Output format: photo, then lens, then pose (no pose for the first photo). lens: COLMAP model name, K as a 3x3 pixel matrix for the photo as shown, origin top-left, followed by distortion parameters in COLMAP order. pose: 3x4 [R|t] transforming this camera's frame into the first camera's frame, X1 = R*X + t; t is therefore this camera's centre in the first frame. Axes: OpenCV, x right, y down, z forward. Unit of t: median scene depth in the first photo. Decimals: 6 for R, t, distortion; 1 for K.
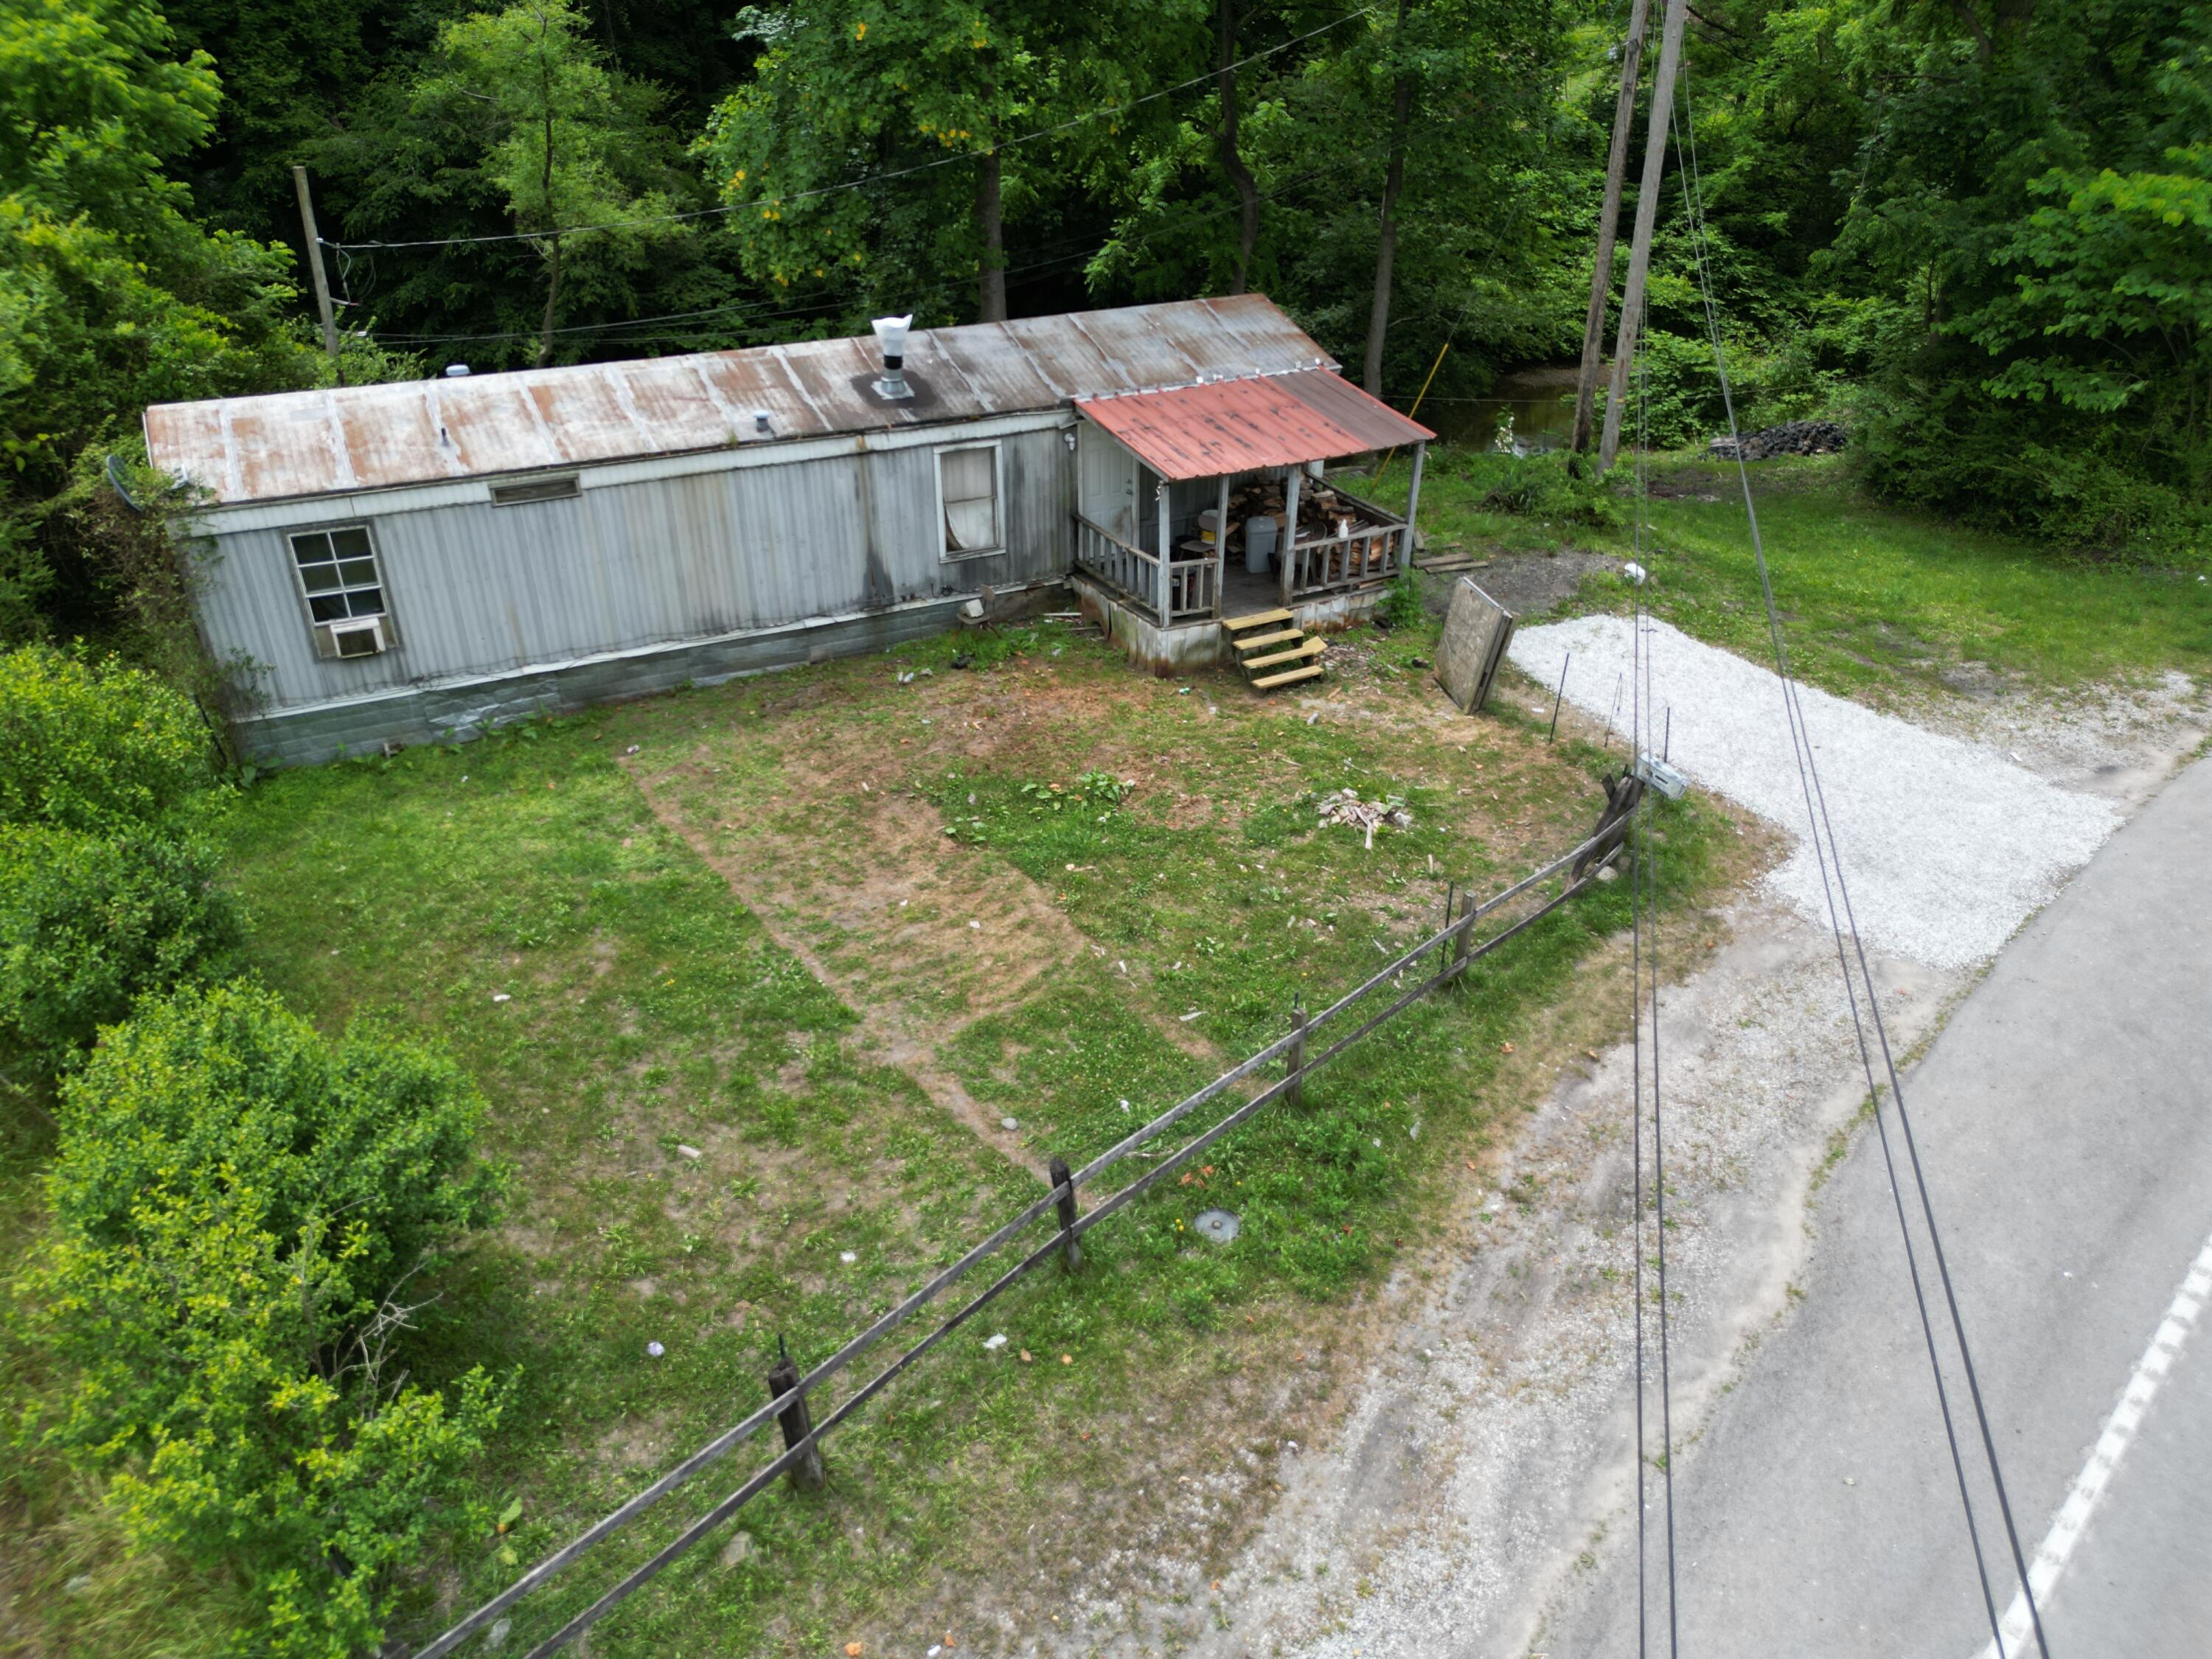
lens RADIAL K [[1545.2, 0, 1108.2], [0, 1545.2, 855.6], [0, 0, 1]] dist [0.056004, -0.046451]
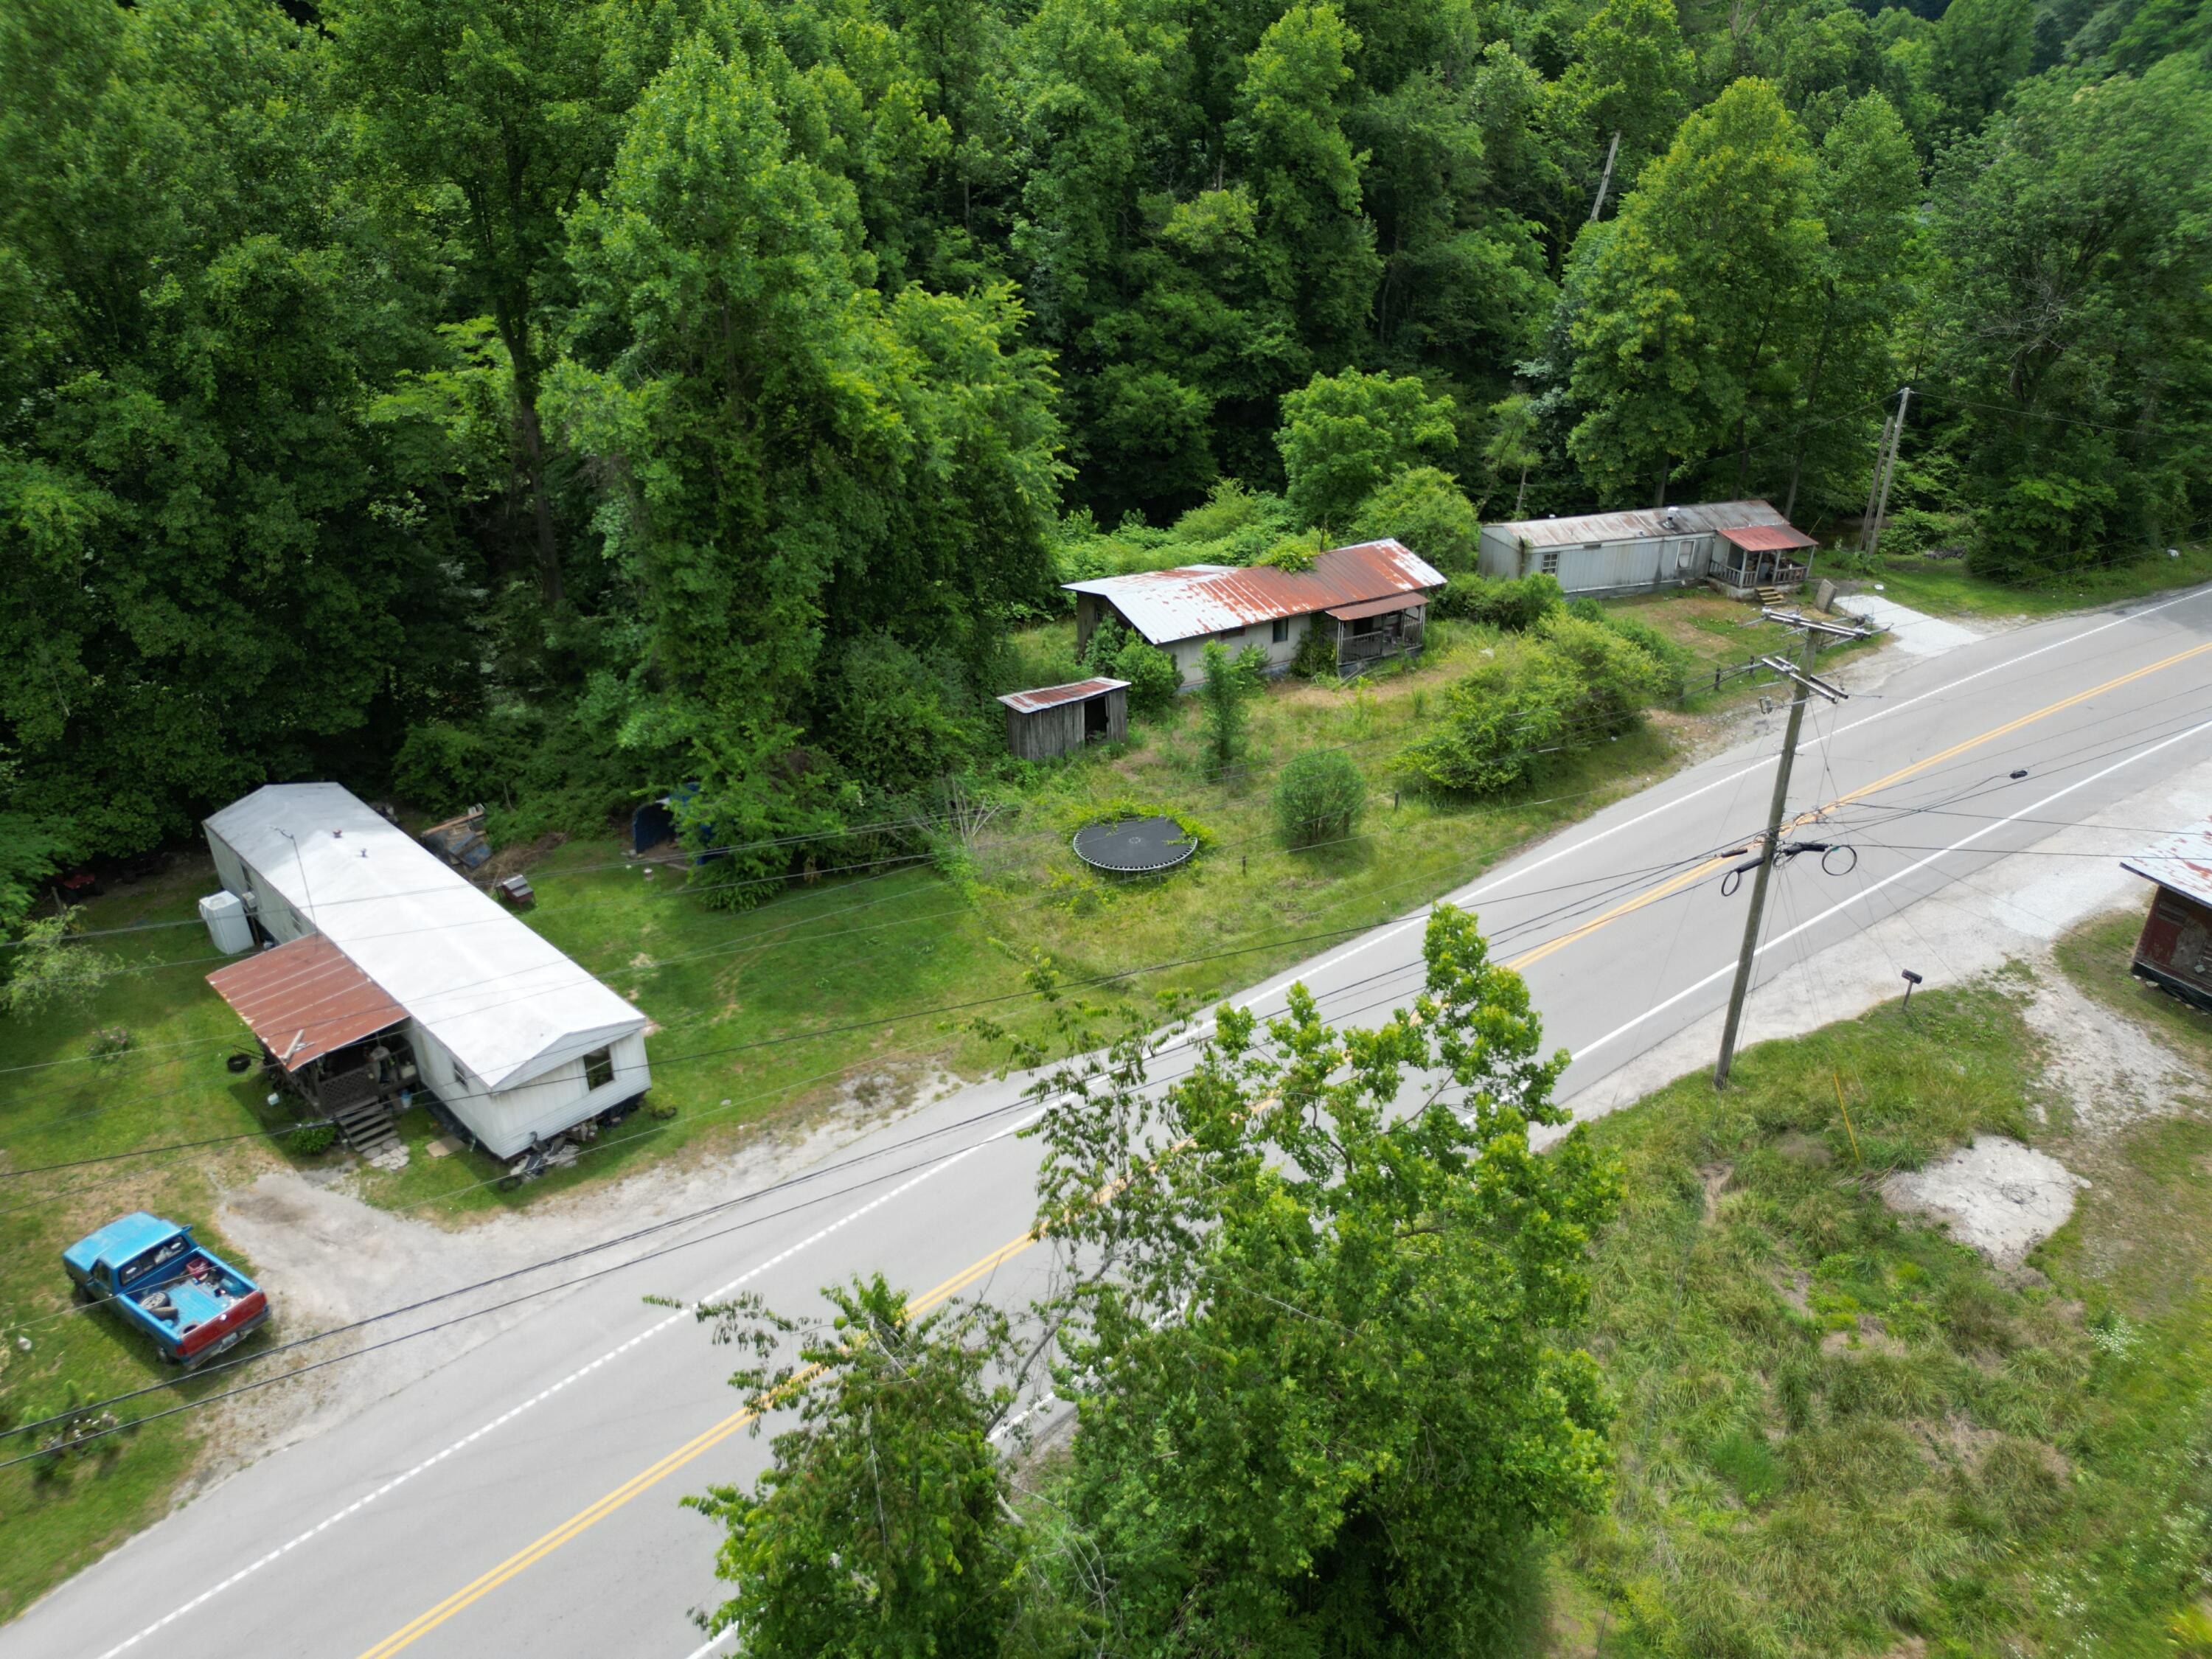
lens RADIAL K [[1545.2, 0, 1108.2], [0, 1545.2, 855.6], [0, 0, 1]] dist [0.056004, -0.046451]
pose [[0.981462, 0.084509, -0.172020, -1.806685], [-0.094050, 0.994406, -0.048074, 1.952493], [0.166995, 0.063361, 0.983920, -7.001651]]
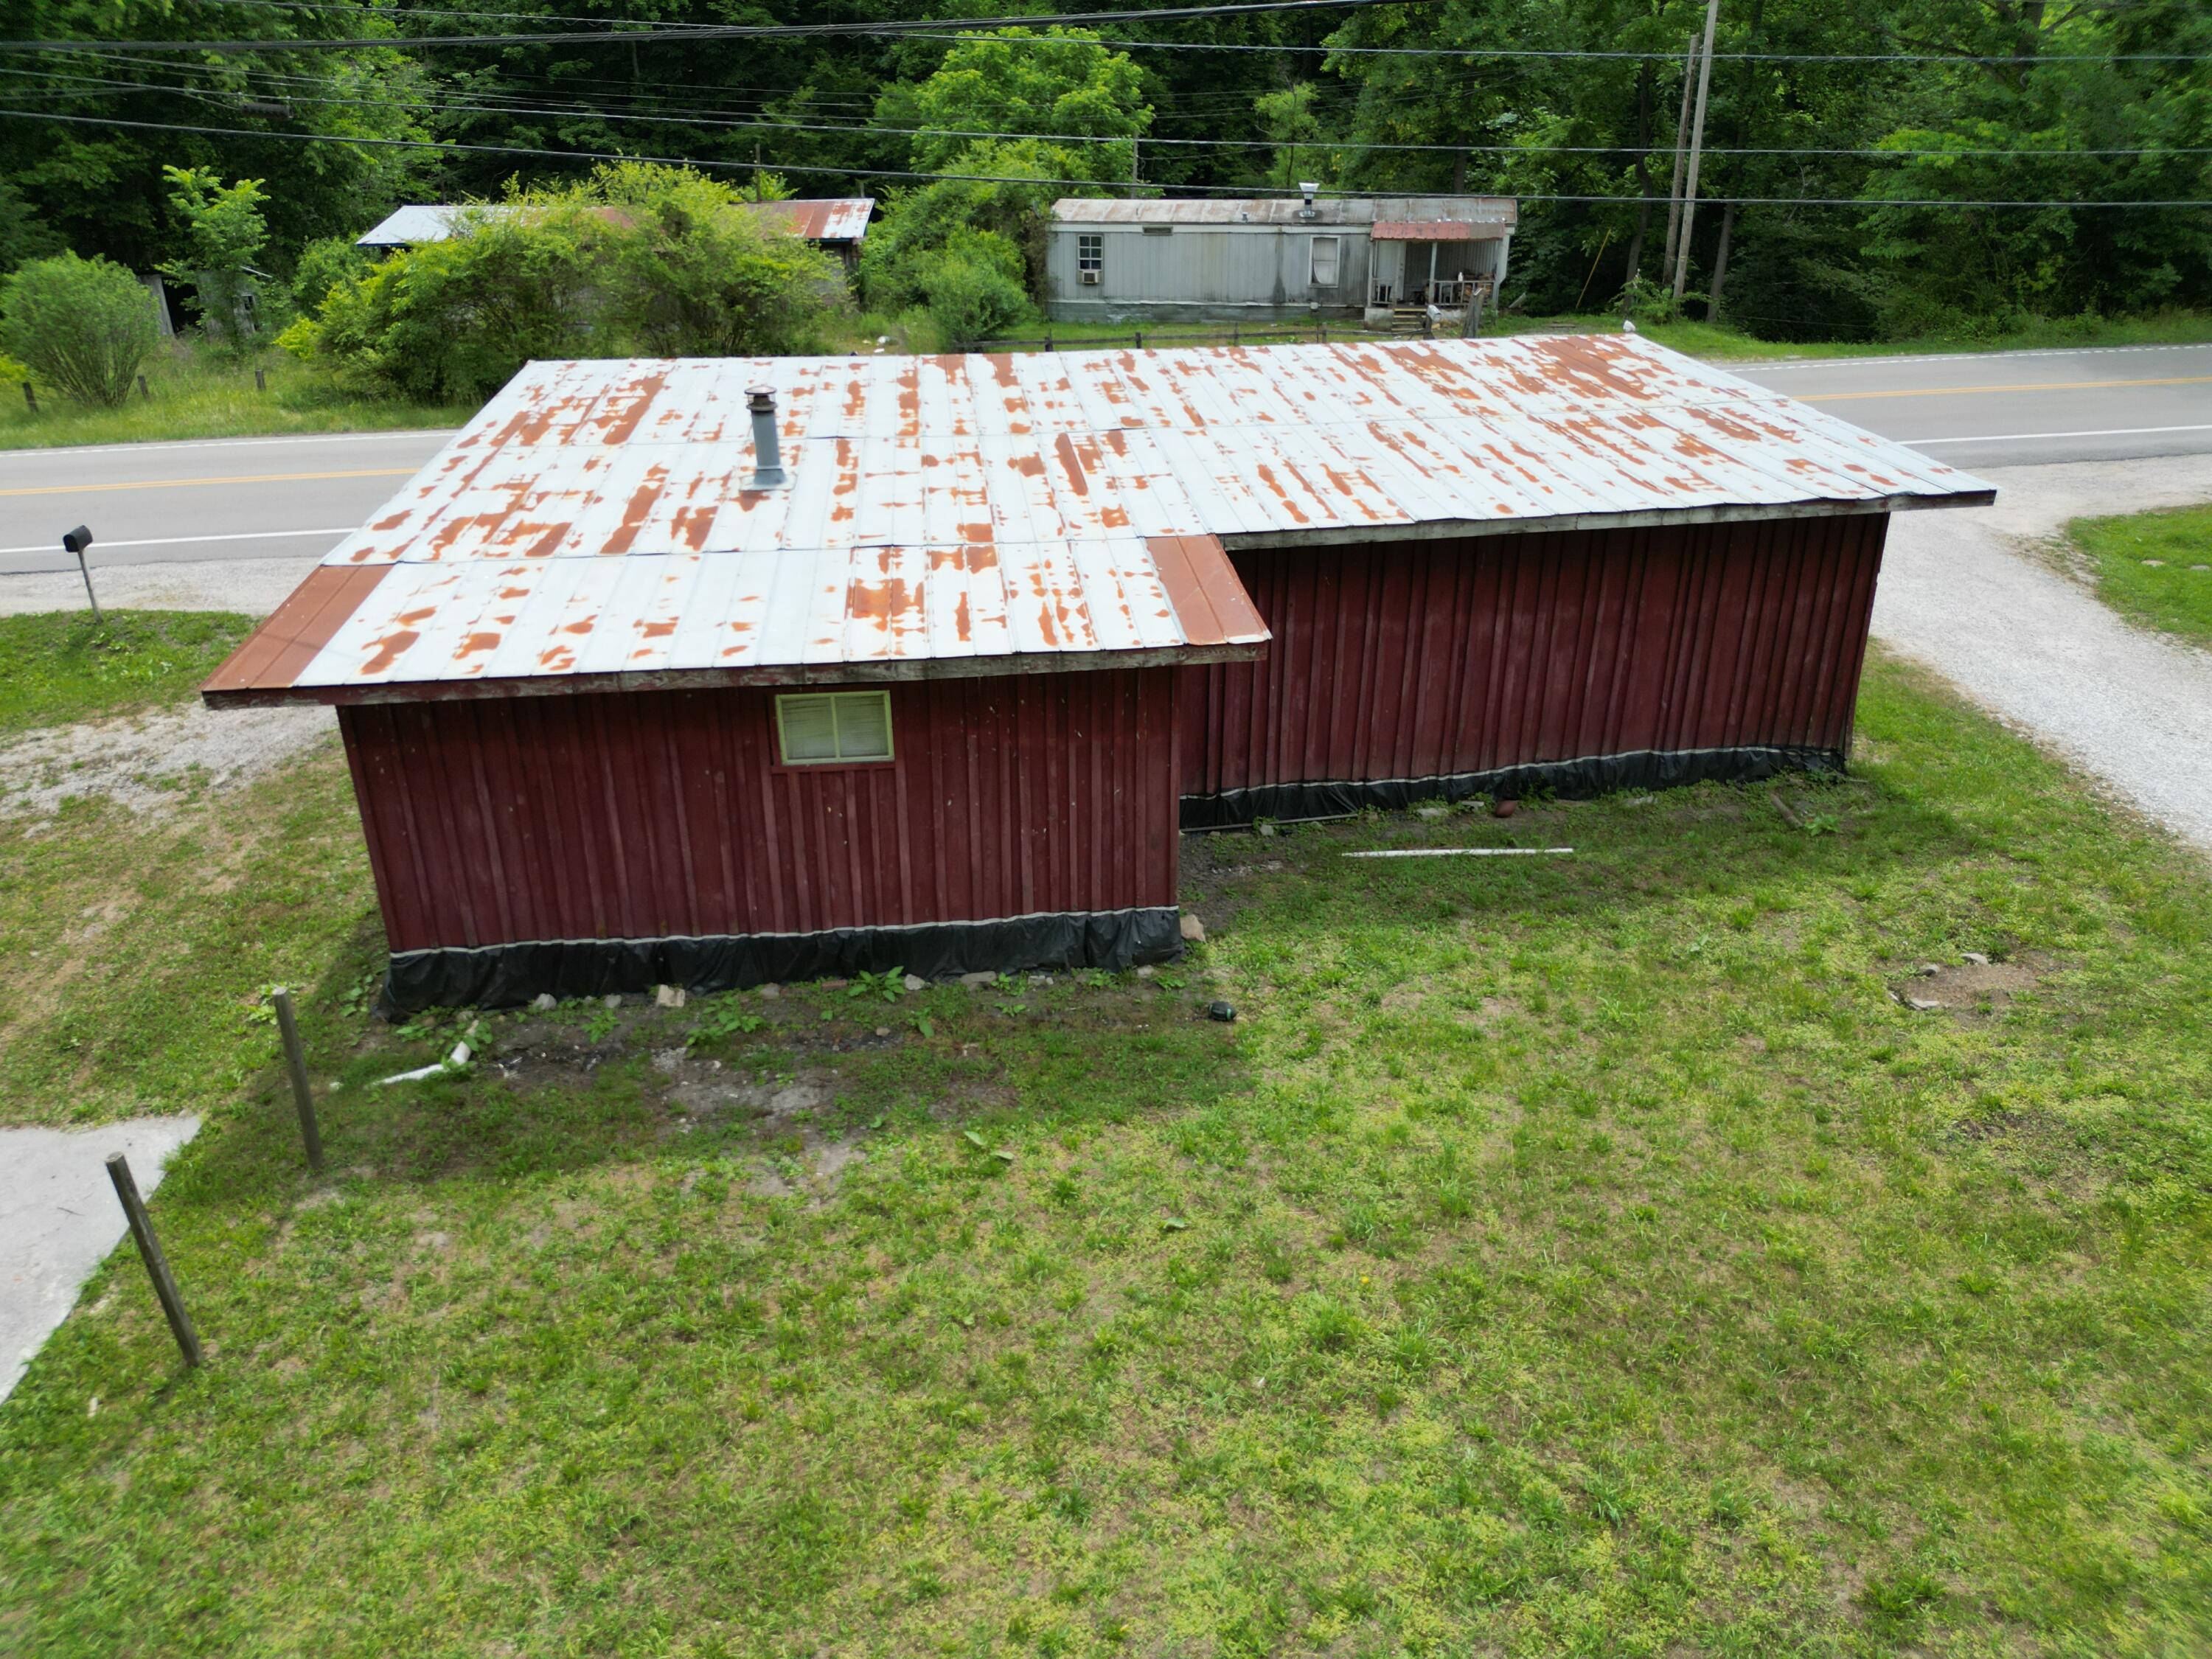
lens RADIAL K [[1545.2, 0, 1108.2], [0, 1545.2, 855.6], [0, 0, 1]] dist [0.056004, -0.046451]
pose [[0.795209, 0.250205, -0.552304, 2.886048], [-0.305493, 0.952156, -0.008504, 1.840752], [0.523752, 0.175488, 0.833599, -2.448380]]
